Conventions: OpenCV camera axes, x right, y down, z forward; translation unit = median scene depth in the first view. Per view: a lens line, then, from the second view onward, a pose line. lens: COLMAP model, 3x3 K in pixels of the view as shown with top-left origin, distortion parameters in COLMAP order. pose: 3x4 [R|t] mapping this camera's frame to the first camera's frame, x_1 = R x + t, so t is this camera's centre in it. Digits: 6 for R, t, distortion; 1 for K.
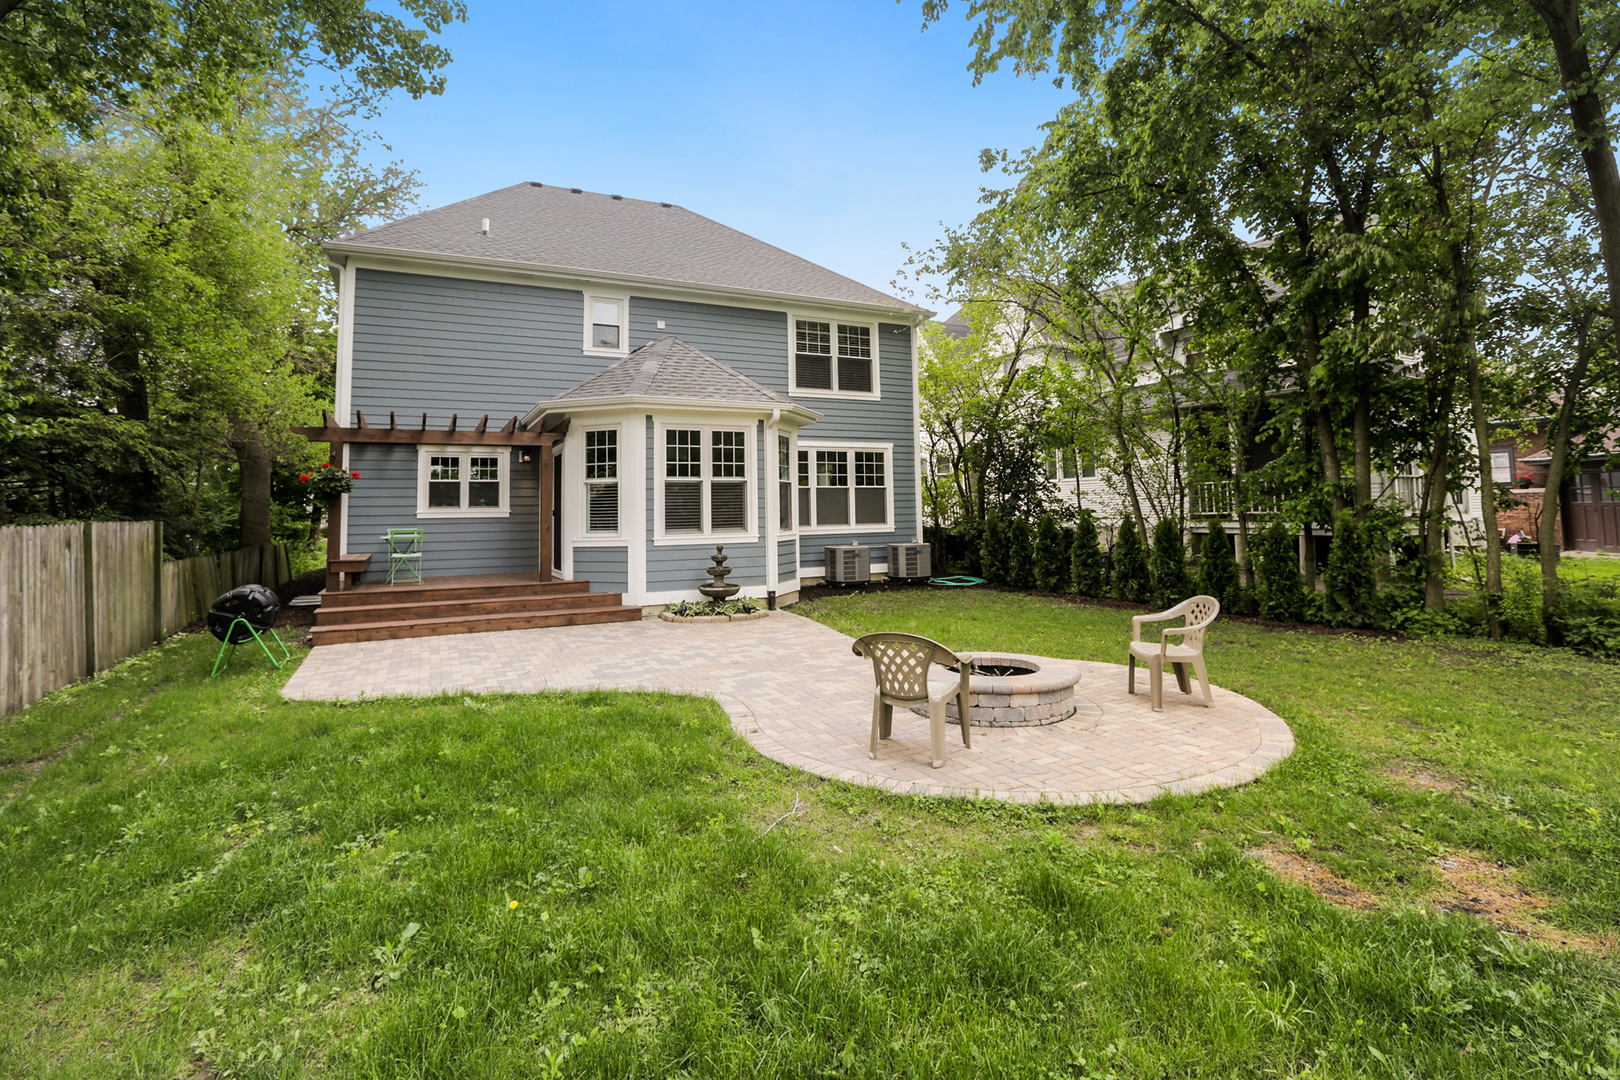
lens RADIAL K [[764.5, 0, 785.1], [0, 764.5, 462.0], [0, 0, 1]] dist [-0.029471, 0.001860]
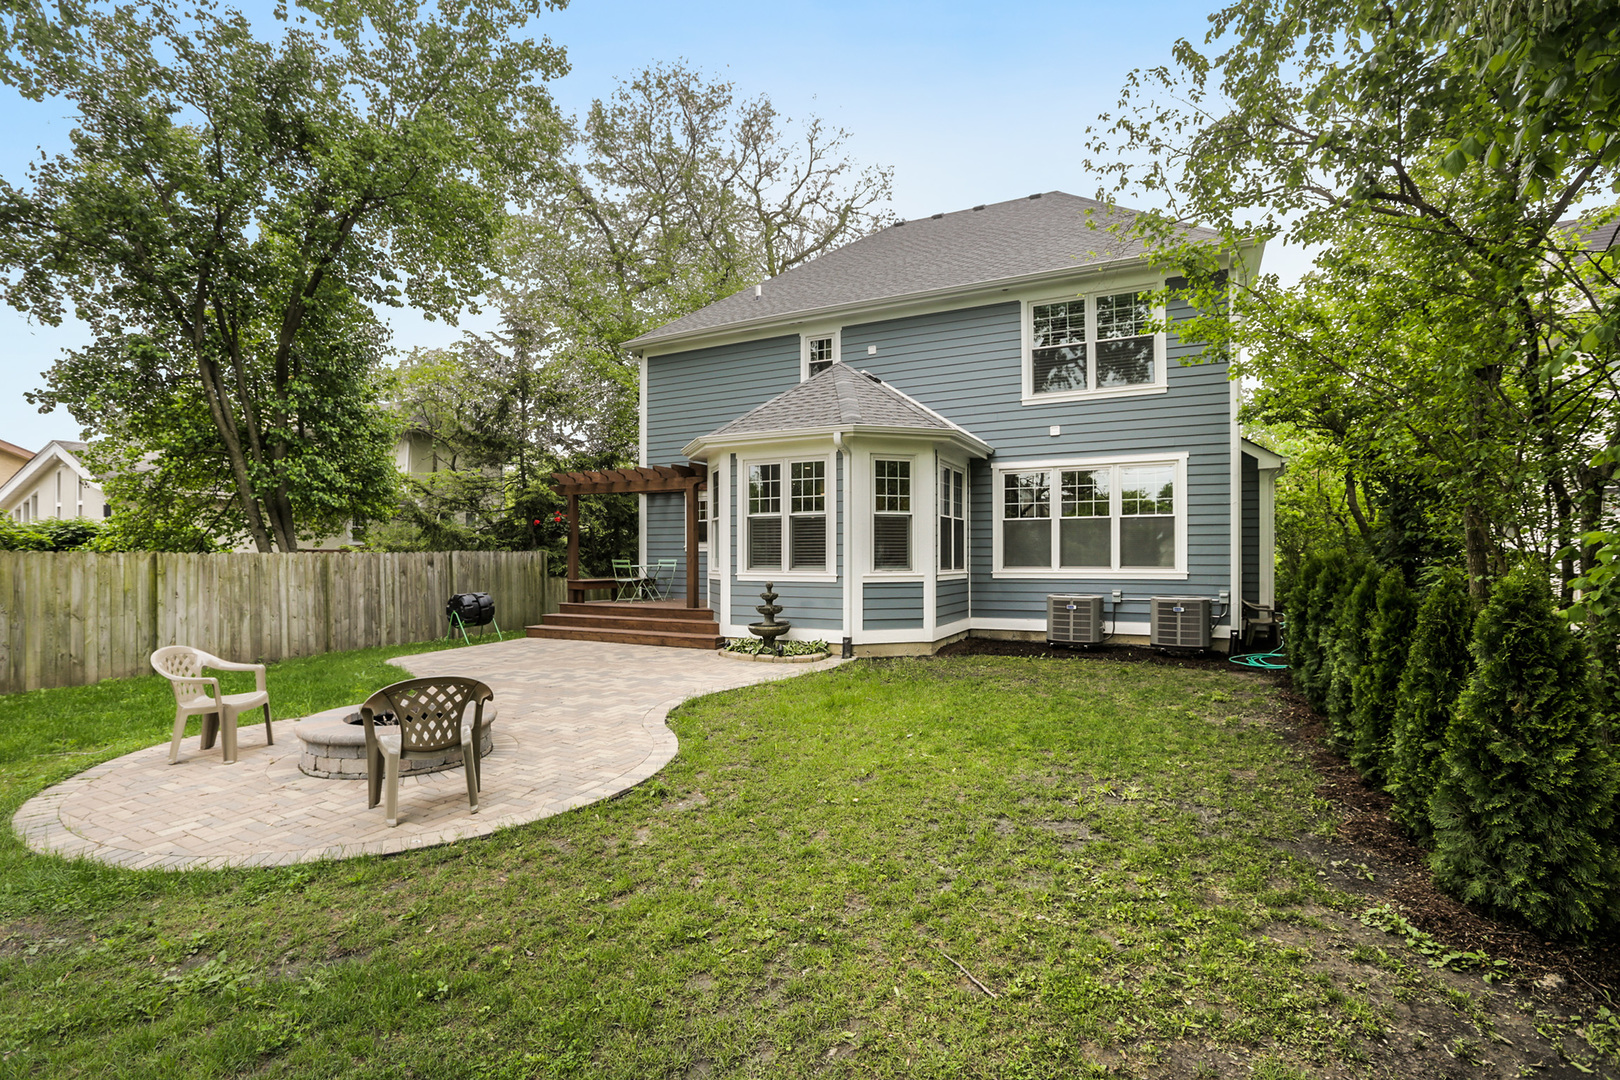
lens RADIAL K [[764.5, 0, 808.8], [0, 764.5, 535.6], [0, 0, 1]] dist [-0.029471, 0.001860]
pose [[0.597161, 0.000415, -0.802121, 0.669052], [0.045730, 0.998356, 0.034561, 0.017012], [0.800817, -0.057320, 0.596160, 0.436961]]
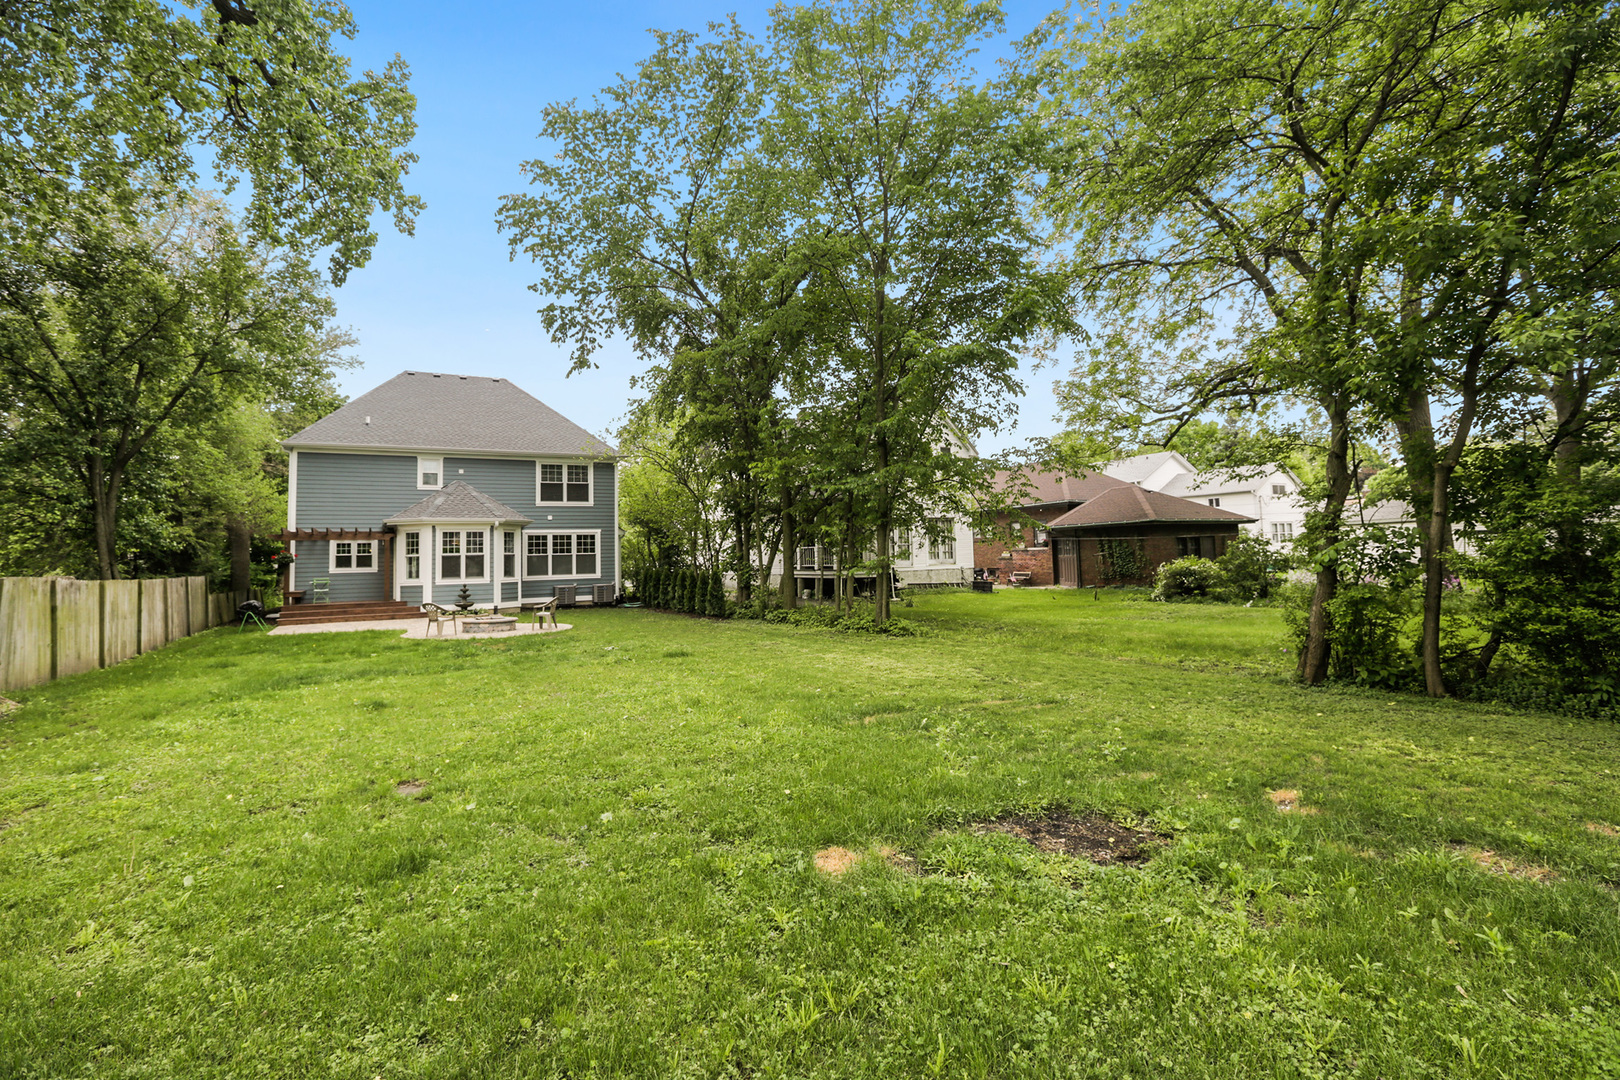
lens RADIAL K [[764.5, 0, 795.3], [0, 764.5, 515.0], [0, 0, 1]] dist [-0.029471, 0.001860]
pose [[0.999037, -0.006618, 0.043373, 0.726431], [0.006288, 0.999950, 0.007744, -0.096693], [-0.043422, -0.007464, 0.999029, -1.161963]]
